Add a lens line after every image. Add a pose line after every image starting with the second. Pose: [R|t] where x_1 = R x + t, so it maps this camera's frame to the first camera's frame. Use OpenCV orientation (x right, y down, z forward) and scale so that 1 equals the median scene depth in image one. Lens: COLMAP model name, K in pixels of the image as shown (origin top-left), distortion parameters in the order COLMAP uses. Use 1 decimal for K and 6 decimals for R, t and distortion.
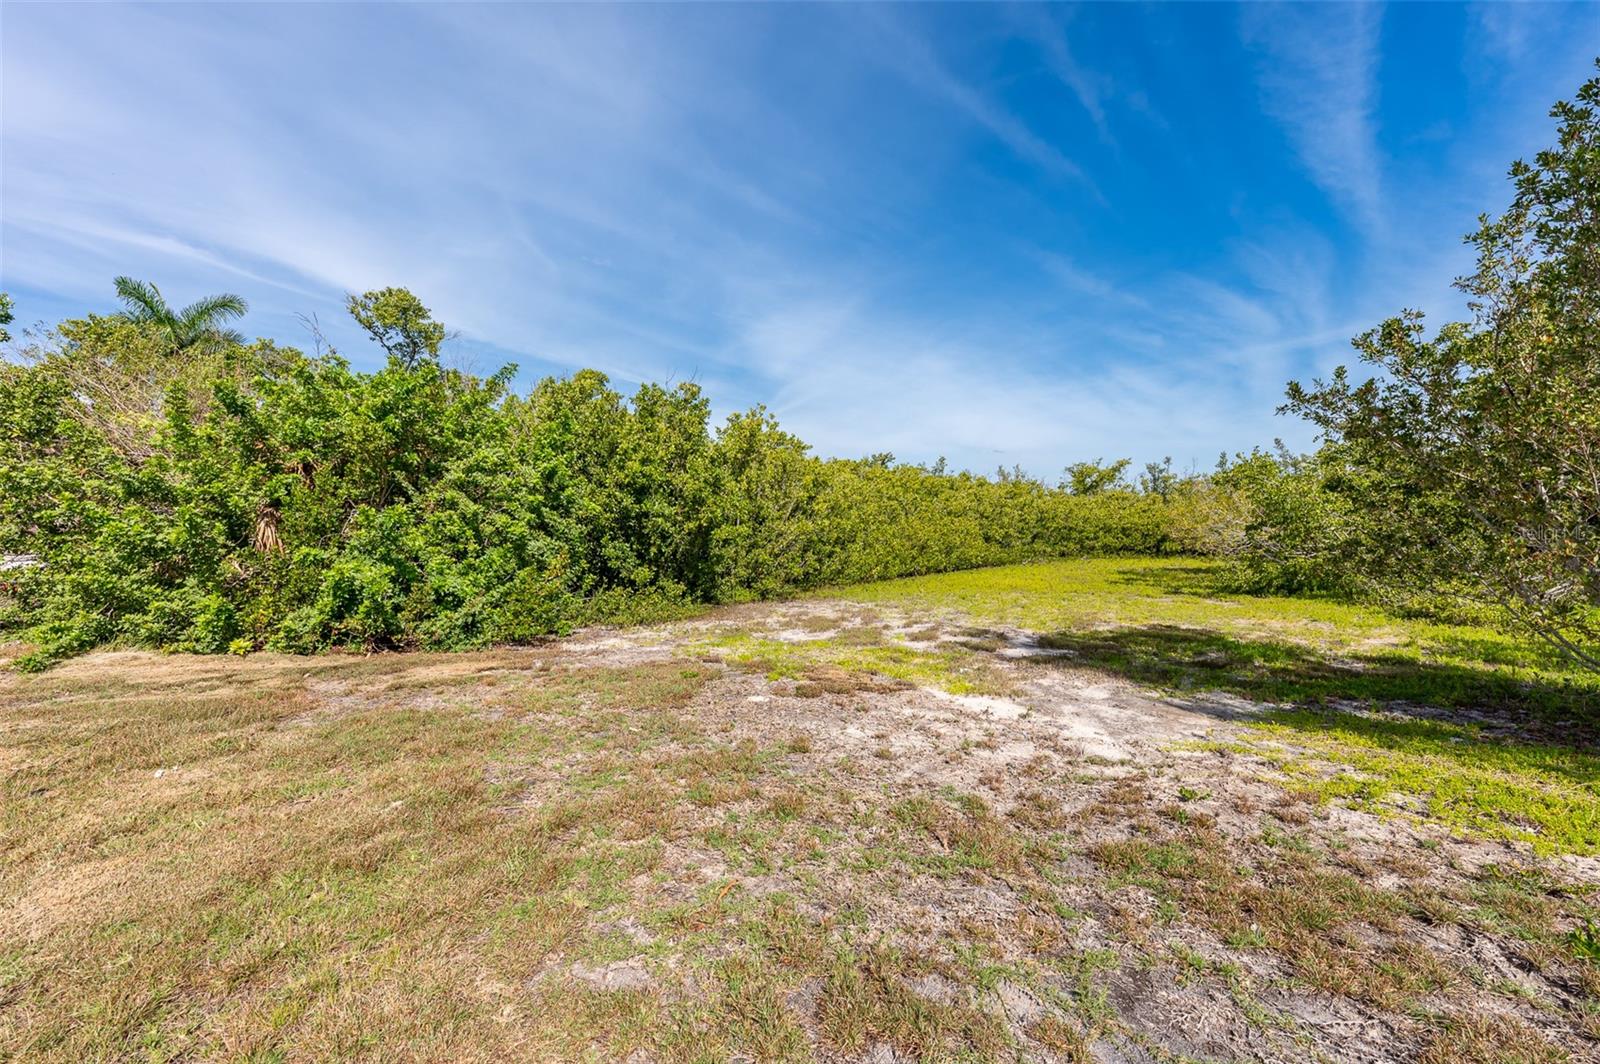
lens RADIAL K [[622.4, 0, 802.4], [0, 622.4, 528.9], [0, 0, 1]] dist [0.001061, -0.000471]
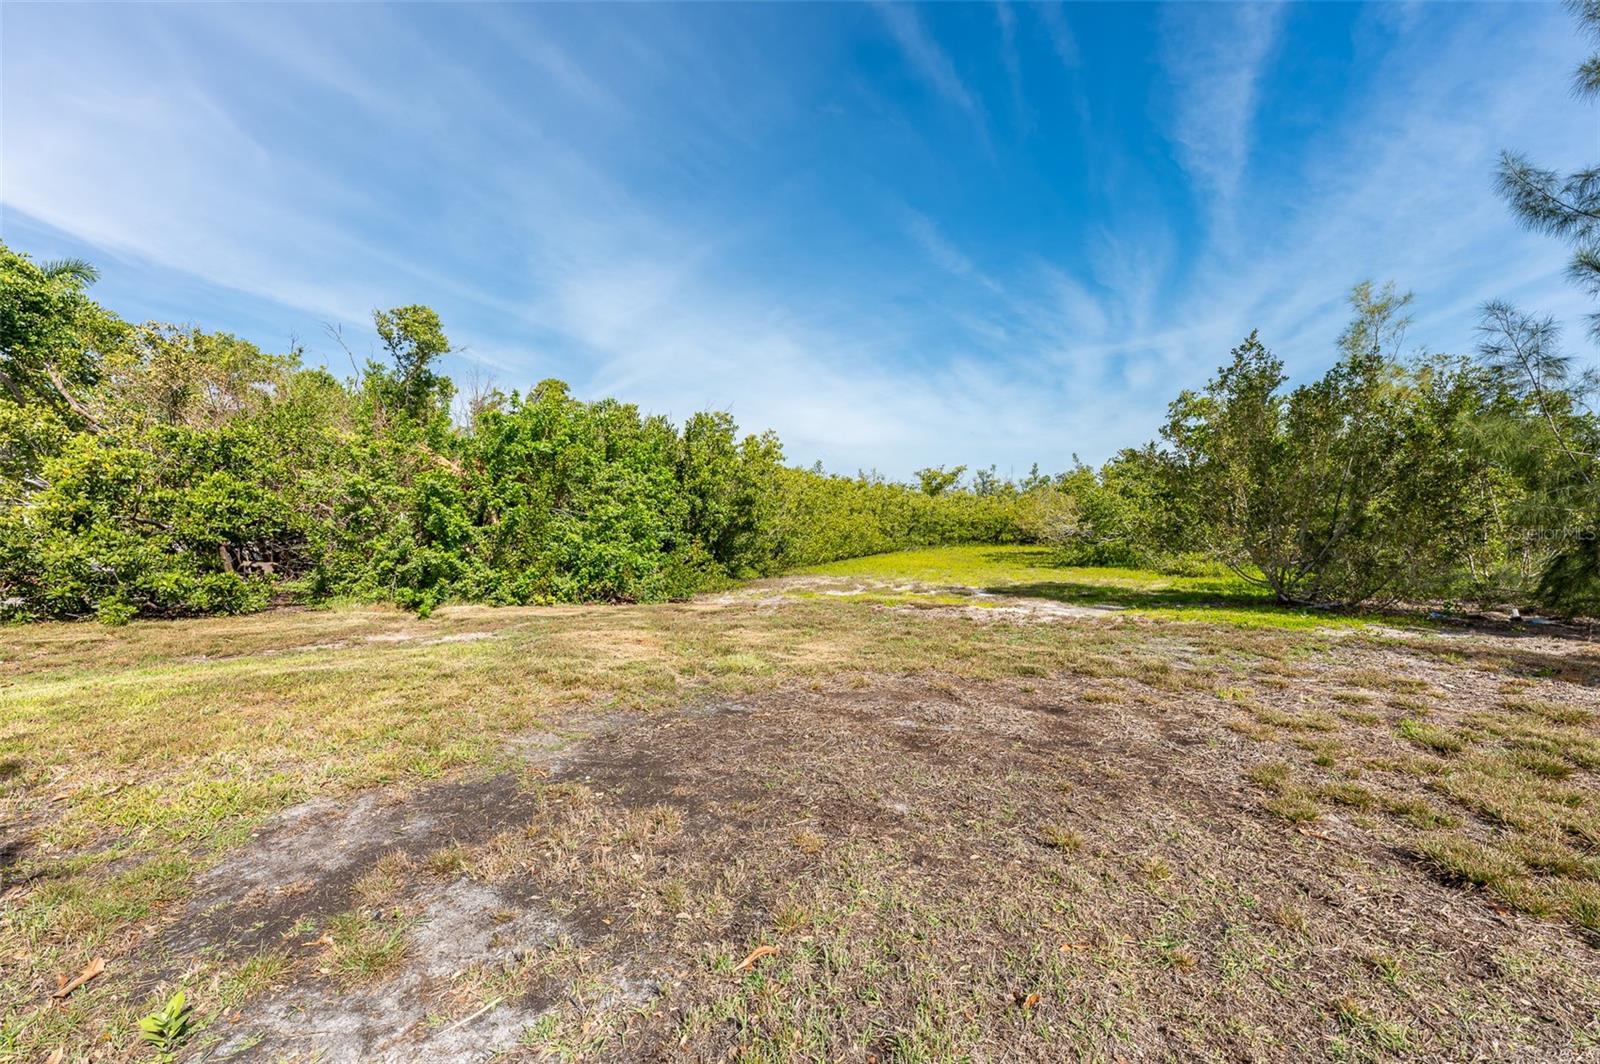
lens RADIAL K [[622.4, 0, 797.5], [0, 622.4, 525.1], [0, 0, 1]] dist [0.001061, -0.000471]
pose [[0.966097, -0.001229, 0.258177, -0.172077], [0.000820, 0.999998, 0.001692, 0.001545], [-0.258179, -0.001423, 0.966096, -0.146454]]
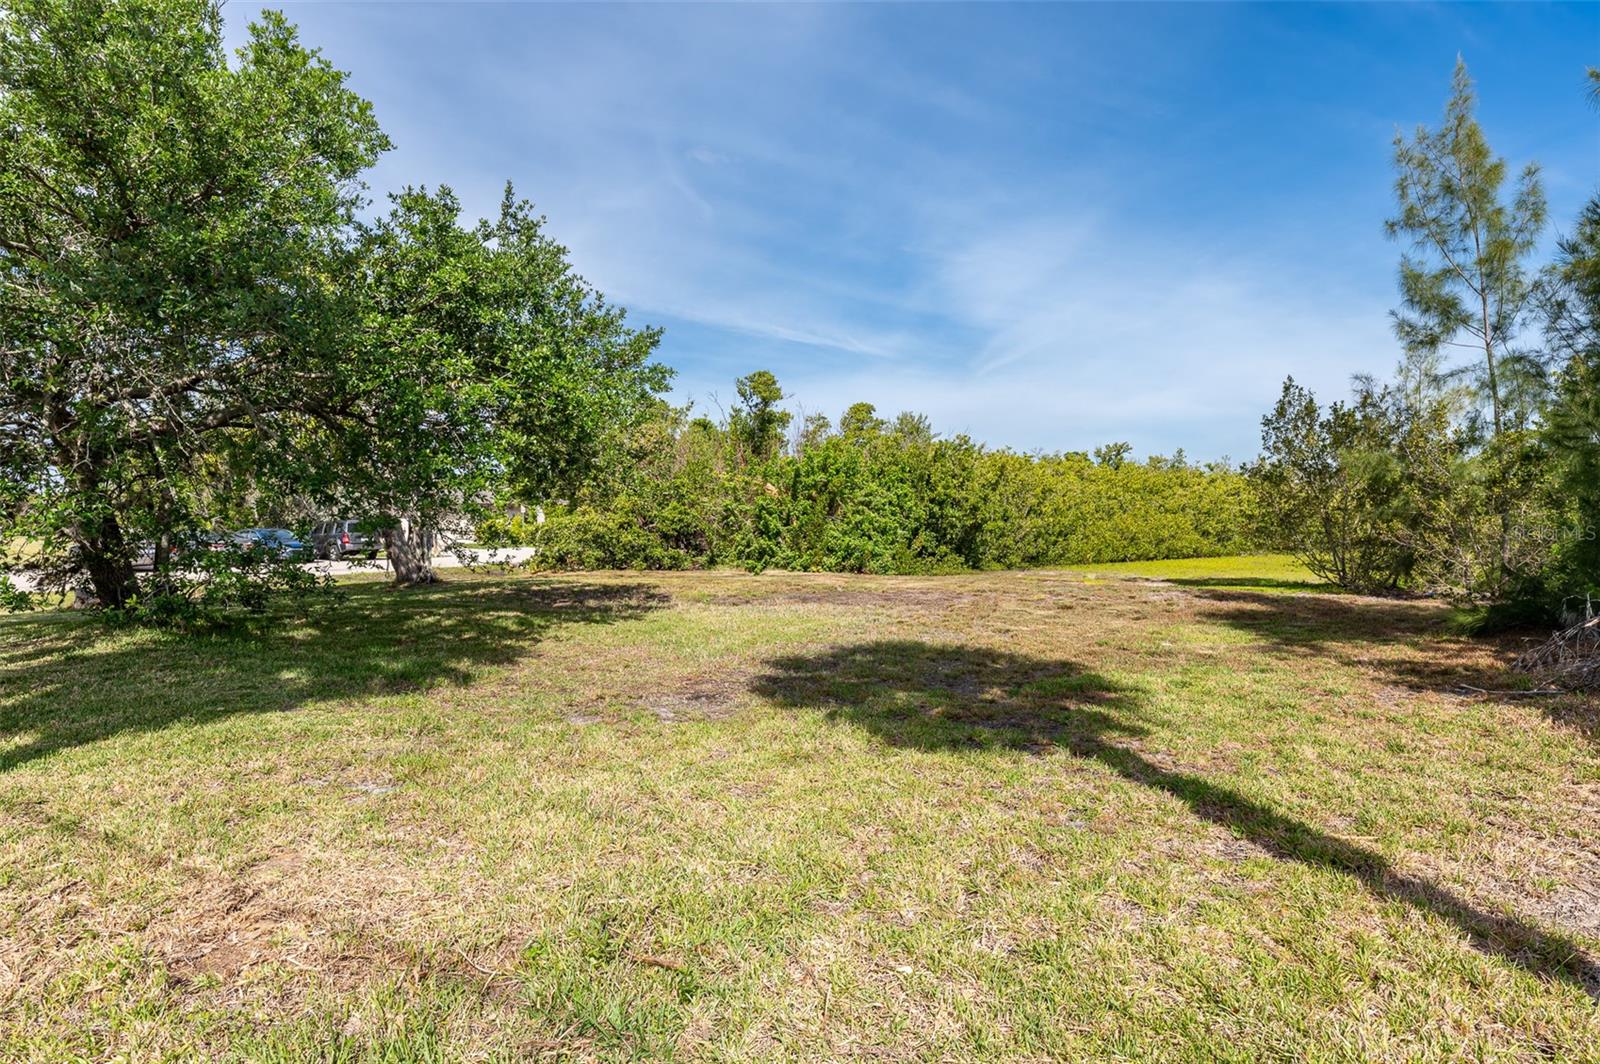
lens RADIAL K [[832.0, 0, 810.0], [0, 832.0, 524.0], [0, 0, 1]] dist [-0.001240, -0.000045]
pose [[0.968998, -0.006352, -0.246988, -0.015855], [0.005090, 0.999971, -0.005746, 0.004854], [0.247017, 0.004311, 0.969001, -0.584905]]
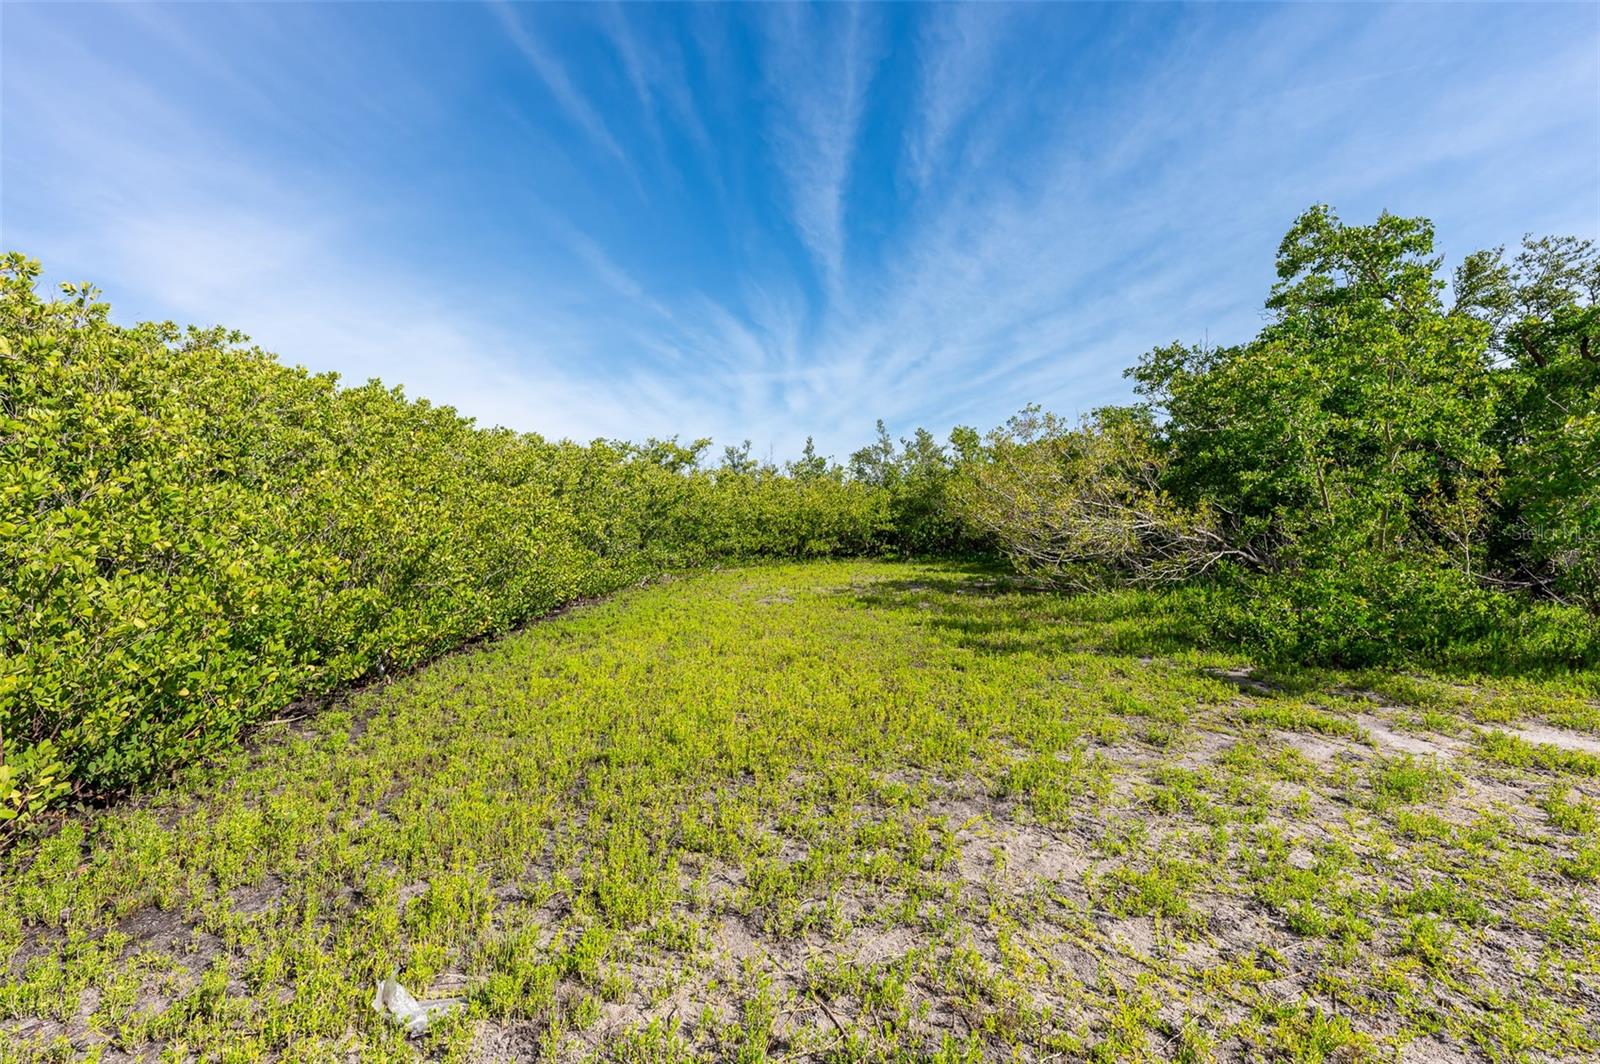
lens RADIAL K [[622.4, 0, 800.7], [0, 622.4, 478.2], [0, 0, 1]] dist [0.001061, -0.000471]
pose [[0.738652, 0.049554, 0.672263, 0.101704], [0.005612, 0.996808, -0.079642, 0.008200], [-0.674064, 0.062601, 0.736016, 0.516552]]
